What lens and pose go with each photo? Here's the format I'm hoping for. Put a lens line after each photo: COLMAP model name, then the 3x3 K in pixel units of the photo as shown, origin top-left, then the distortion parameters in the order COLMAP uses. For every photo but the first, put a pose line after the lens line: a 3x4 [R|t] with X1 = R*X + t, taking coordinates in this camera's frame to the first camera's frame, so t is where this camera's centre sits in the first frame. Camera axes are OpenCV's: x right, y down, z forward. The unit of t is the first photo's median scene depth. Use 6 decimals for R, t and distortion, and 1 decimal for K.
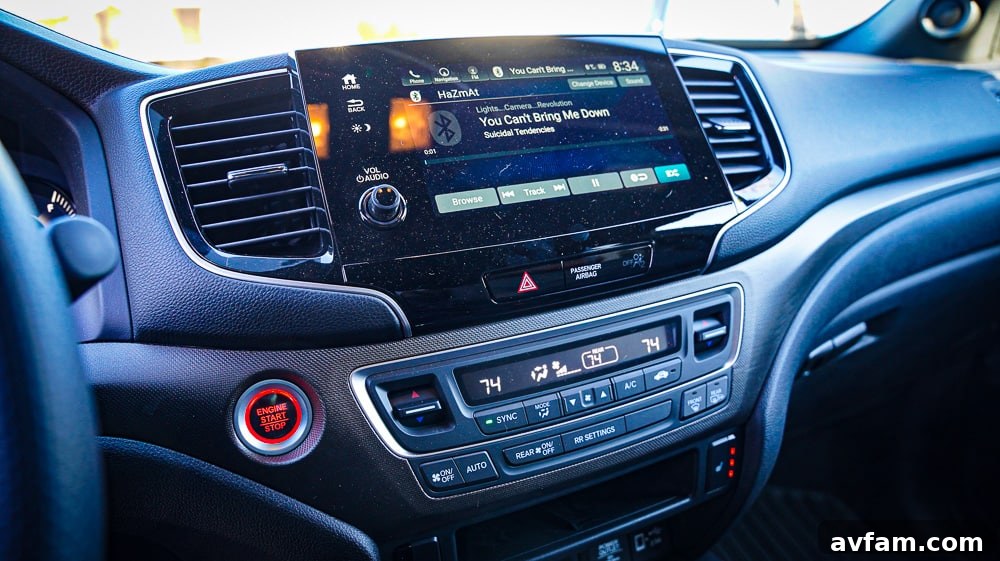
lens RADIAL K [[707.5, 0, 496.5], [0, 707.5, 286.9], [0, 0, 1]] dist [-0.182735, 0.140496]
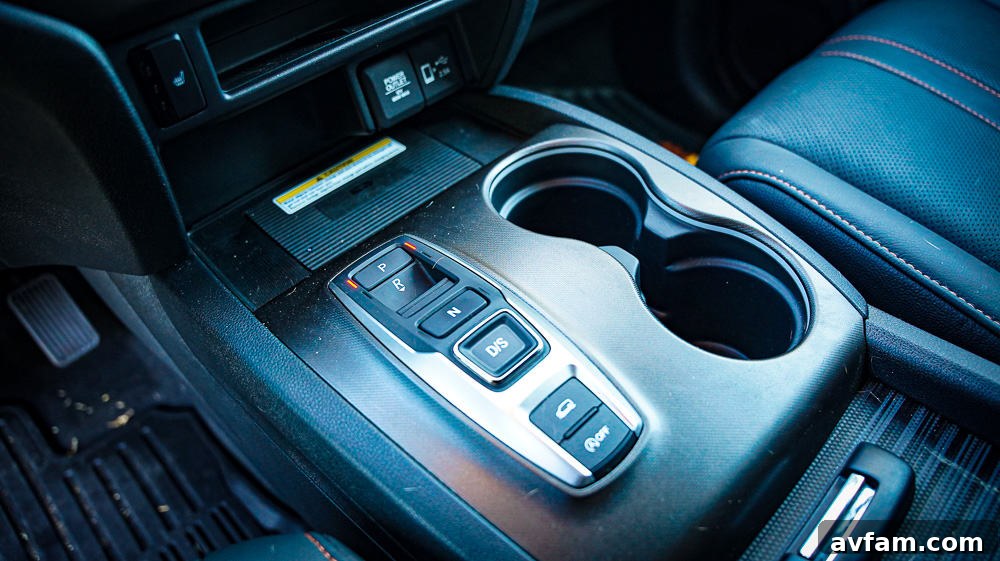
lens RADIAL K [[707.5, 0, 496.5], [0, 707.5, 286.9], [0, 0, 1]] dist [-0.182735, 0.140496]
pose [[0.940374, -0.254068, 0.226157, 0.012120], [0.145536, 0.901489, 0.407600, 0.310715], [-0.307436, -0.350382, 0.884712, 0.045313]]
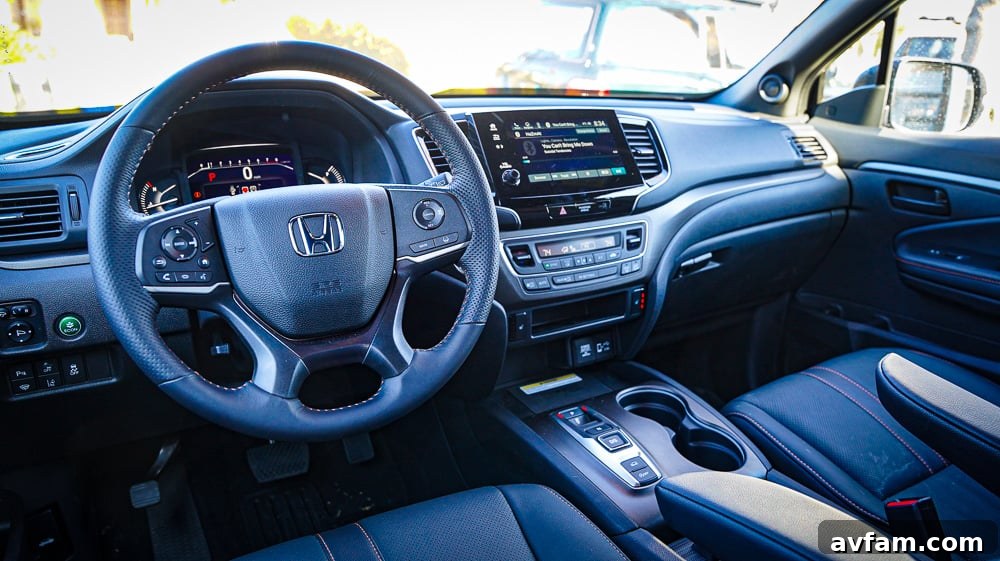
lens RADIAL K [[707.5, 0, 496.5], [0, 707.5, 286.9], [0, 0, 1]] dist [-0.182735, 0.140496]
pose [[0.993660, 0.024505, 0.109726, -0.400832], [-0.023697, 0.999682, -0.008654, 0.253521], [-0.109903, 0.005999, 0.993924, -1.281158]]
